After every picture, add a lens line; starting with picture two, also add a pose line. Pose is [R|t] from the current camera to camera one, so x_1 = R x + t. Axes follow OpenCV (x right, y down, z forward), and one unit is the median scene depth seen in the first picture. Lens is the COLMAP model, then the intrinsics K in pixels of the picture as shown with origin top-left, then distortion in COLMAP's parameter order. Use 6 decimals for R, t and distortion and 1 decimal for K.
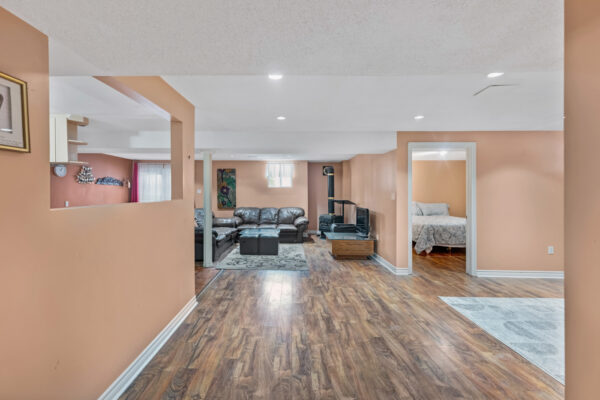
lens RADIAL K [[262.9, 0, 278.4], [0, 262.9, 191.7], [0, 0, 1]] dist [0.001559, 0.000375]
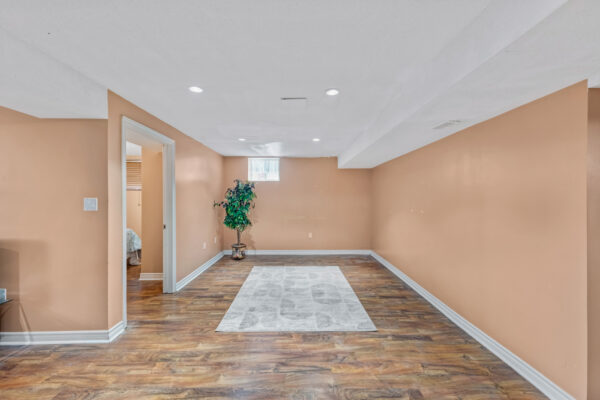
lens RADIAL K [[255.4, 0, 300.0], [0, 255.4, 200.0], [0, 0, 1]] dist [0.020829, -0.000013]
pose [[-0.047263, -0.013697, 0.998789, -0.162978], [-0.004702, 0.999898, 0.013490, -0.000844], [-0.998871, -0.004059, -0.047322, 0.795489]]
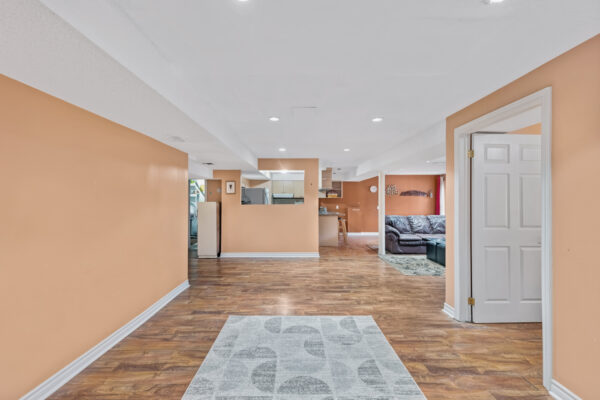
lens RADIAL K [[255.4, 0, 300.0], [0, 255.4, 200.0], [0, 0, 1]] dist [0.020829, -0.000013]
pose [[0.046504, -0.005928, -0.998901, 1.491204], [-0.003588, 0.999975, -0.006101, 0.009246], [0.998912, 0.003868, 0.046481, 0.721396]]
